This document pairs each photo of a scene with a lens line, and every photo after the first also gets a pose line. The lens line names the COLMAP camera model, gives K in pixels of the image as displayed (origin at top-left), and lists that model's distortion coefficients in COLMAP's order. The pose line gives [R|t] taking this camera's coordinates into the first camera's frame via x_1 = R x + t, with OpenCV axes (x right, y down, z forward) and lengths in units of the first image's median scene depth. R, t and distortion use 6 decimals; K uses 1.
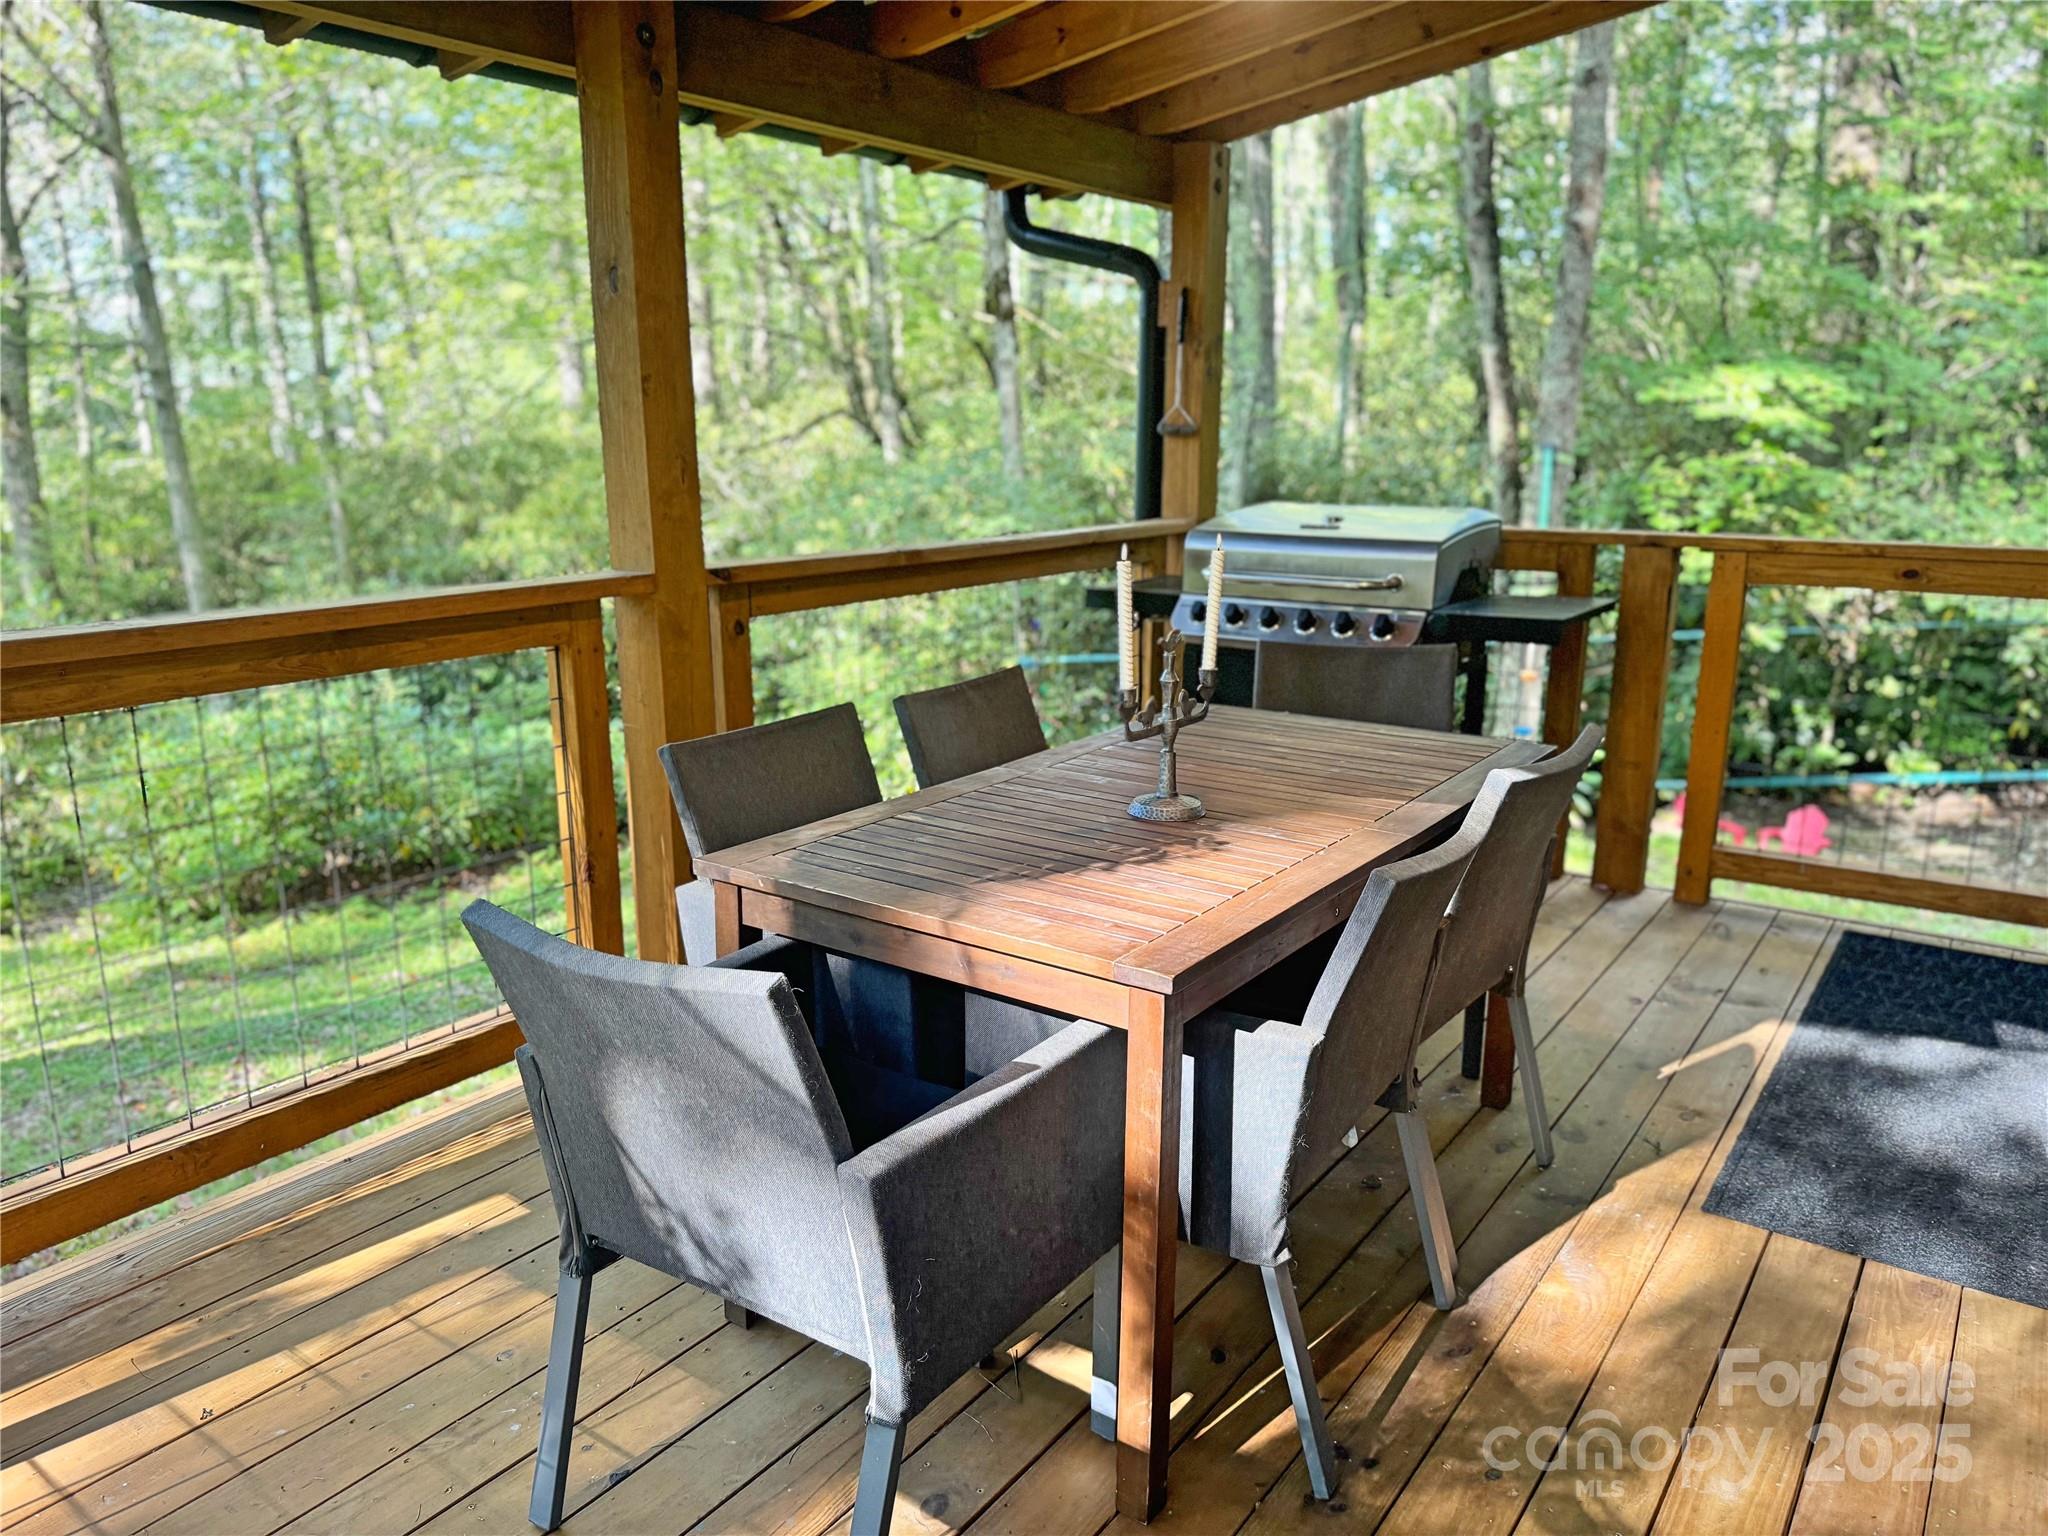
lens RADIAL K [[1477.0, 0, 1041.6], [0, 1477.0, 784.4], [0, 0, 1]] dist [-0.003490, -0.005073]
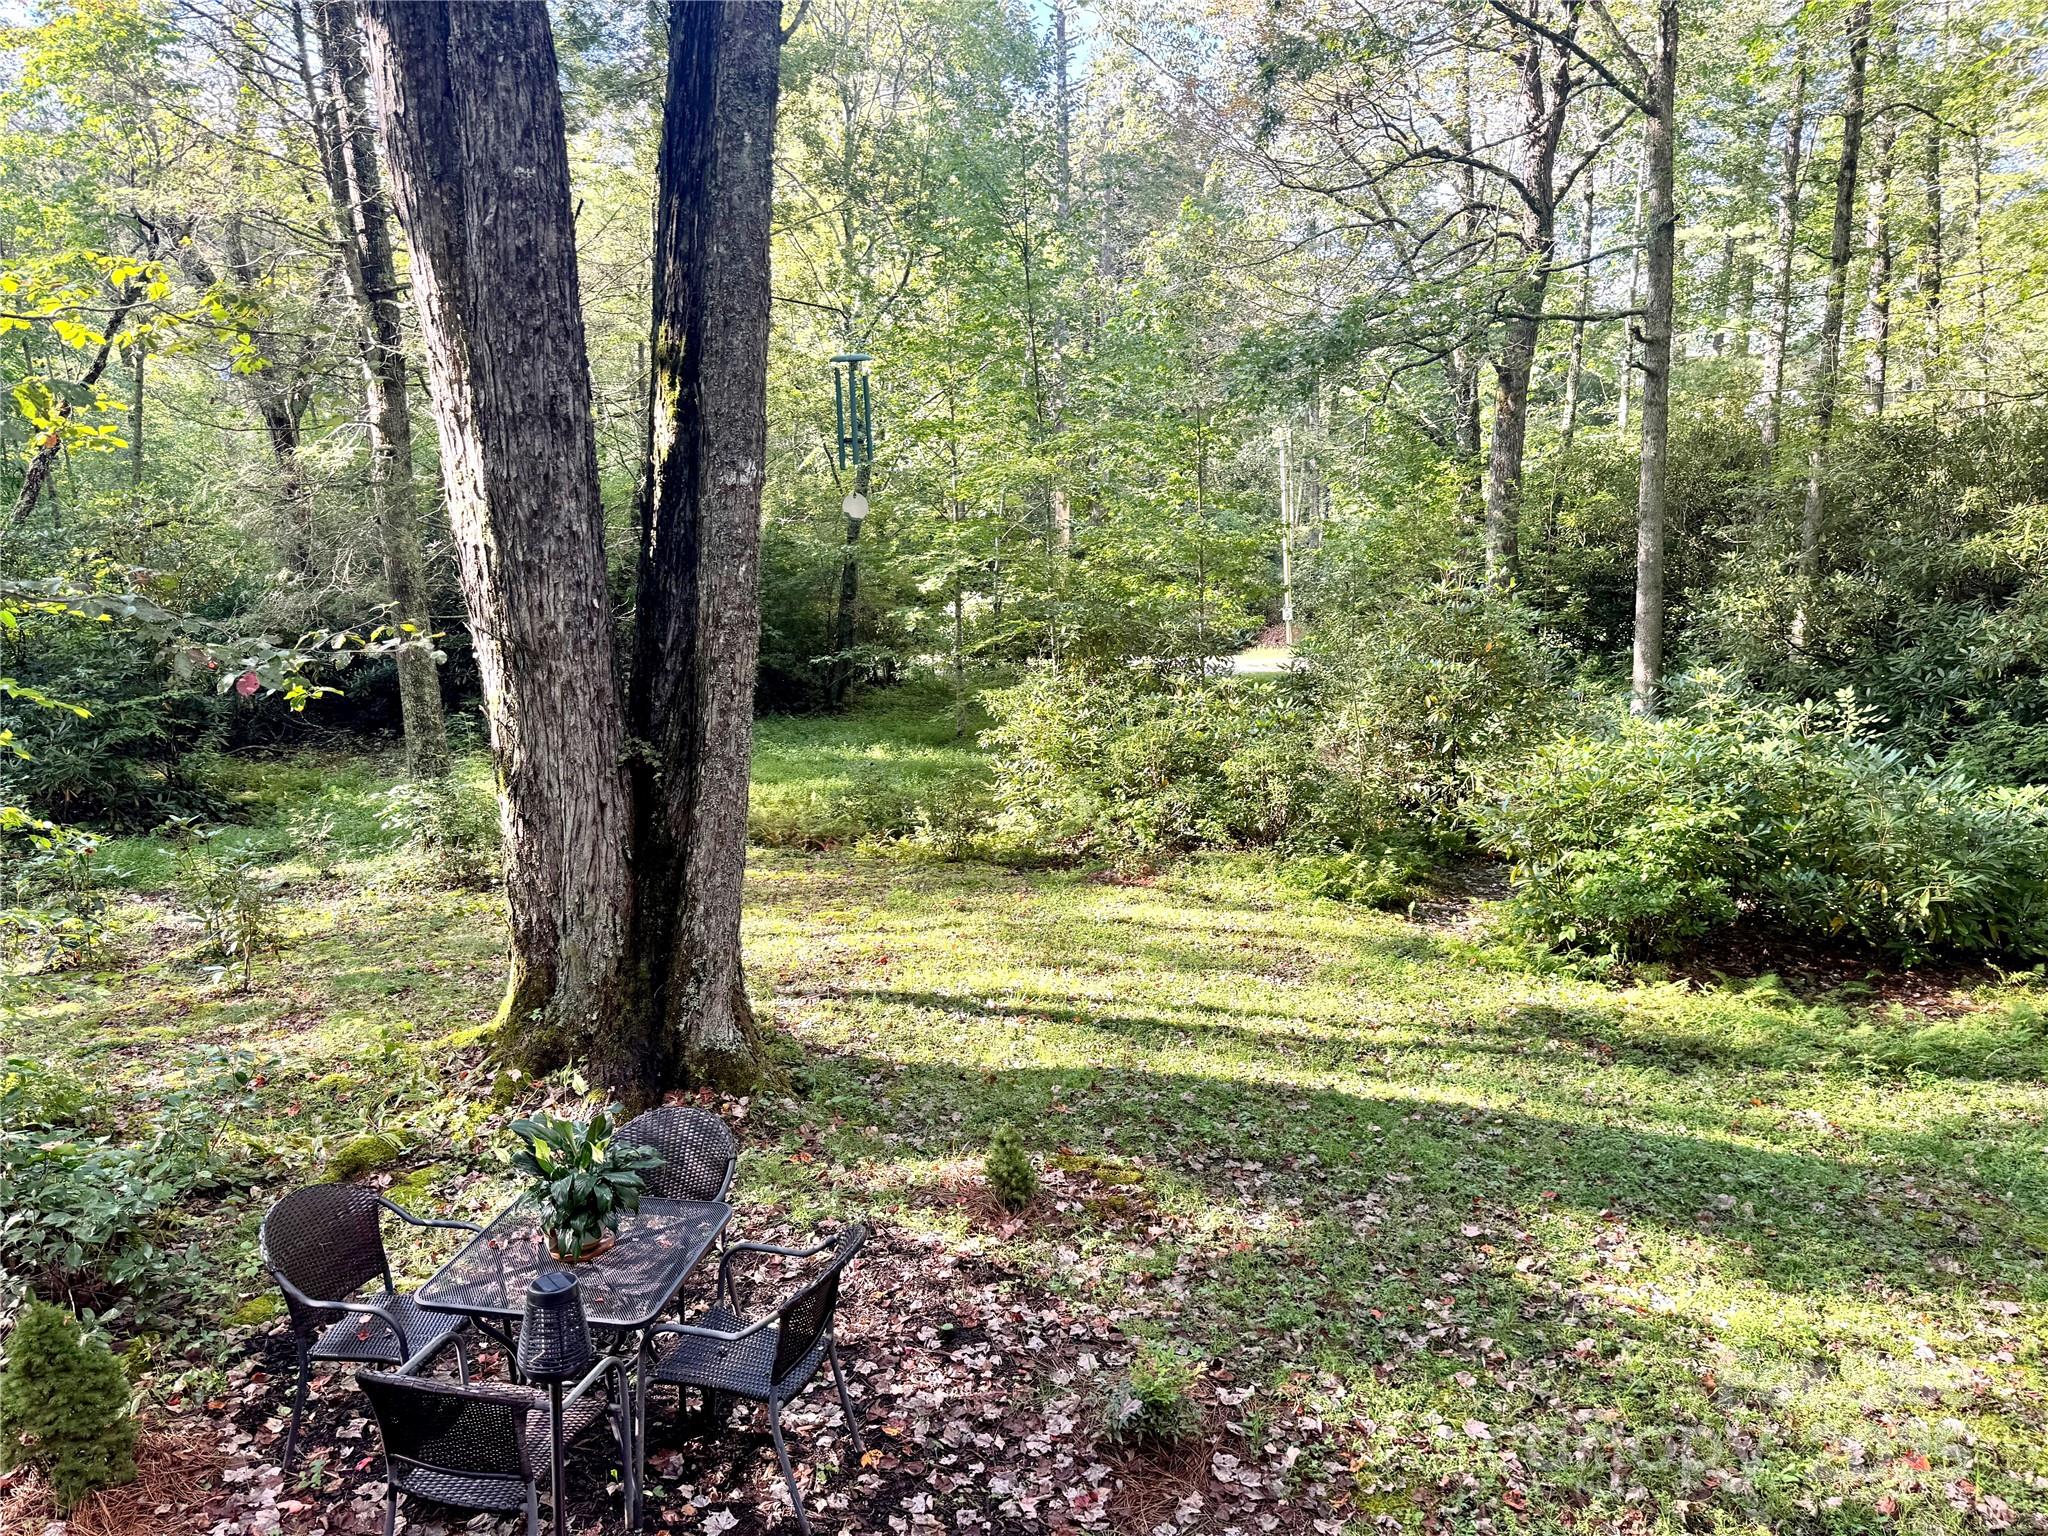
lens RADIAL K [[1431.7, 0, 1033.1], [0, 1431.7, 768.8], [0, 0, 1]] dist [0.078085, -0.095757]
pose [[0.618482, 0.177289, -0.765539, -0.075509], [-0.167735, 0.981549, 0.091800, -0.025214], [0.767688, 0.071632, 0.636807, 0.105331]]
